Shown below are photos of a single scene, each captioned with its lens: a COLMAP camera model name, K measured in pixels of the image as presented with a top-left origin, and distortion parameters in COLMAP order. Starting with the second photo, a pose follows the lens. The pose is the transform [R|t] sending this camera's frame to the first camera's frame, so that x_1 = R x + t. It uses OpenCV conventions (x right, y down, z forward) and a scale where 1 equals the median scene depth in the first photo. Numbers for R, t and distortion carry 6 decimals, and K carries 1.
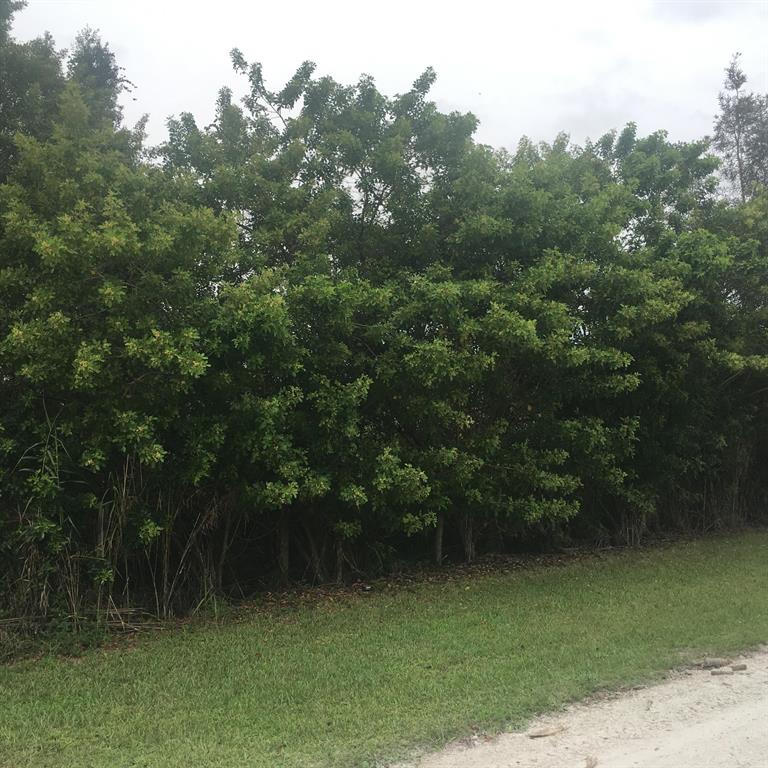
lens RADIAL K [[857.7, 0, 383.6], [0, 857.7, 373.1], [0, 0, 1]] dist [0.021489, 0.018969]
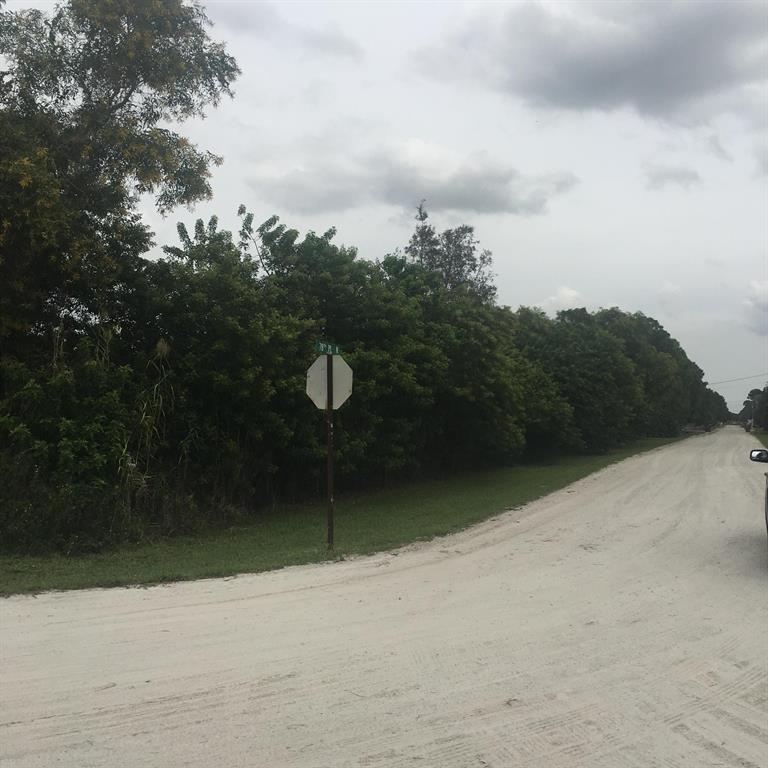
lens RADIAL K [[857.7, 0, 383.6], [0, 857.7, 373.1], [0, 0, 1]] dist [0.021489, 0.018969]
pose [[0.865176, 0.053139, 0.498646, -0.772707], [-0.060173, 0.998186, -0.001969, -0.043544], [-0.497846, -0.028301, 0.866804, -0.678731]]
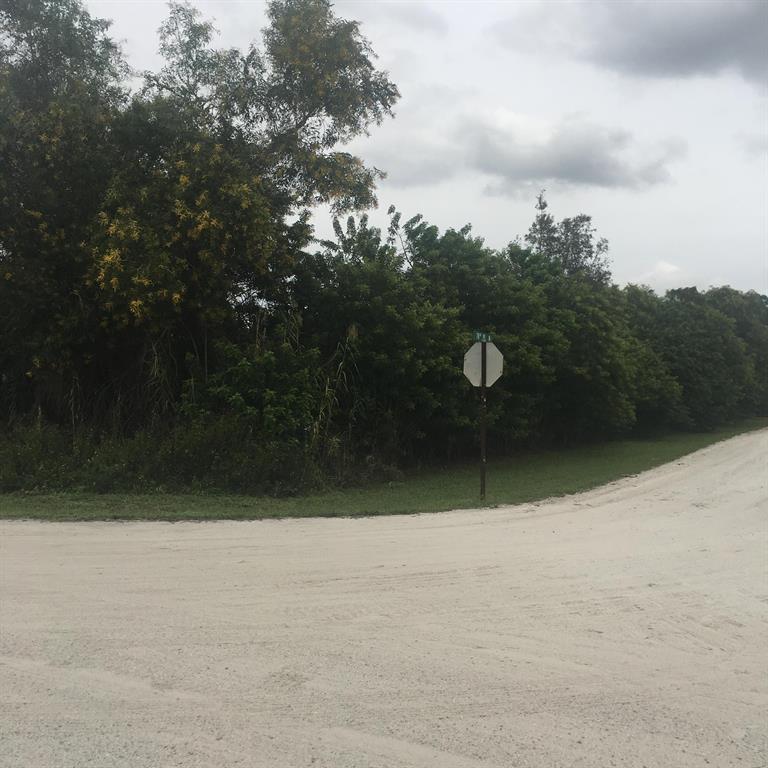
lens RADIAL K [[857.7, 0, 383.6], [0, 857.7, 373.1], [0, 0, 1]] dist [0.021489, 0.018969]
pose [[0.915194, 0.053629, 0.399430, -0.964788], [-0.074822, 0.996486, 0.037643, -0.055599], [-0.396007, -0.064337, 0.915991, -0.864413]]
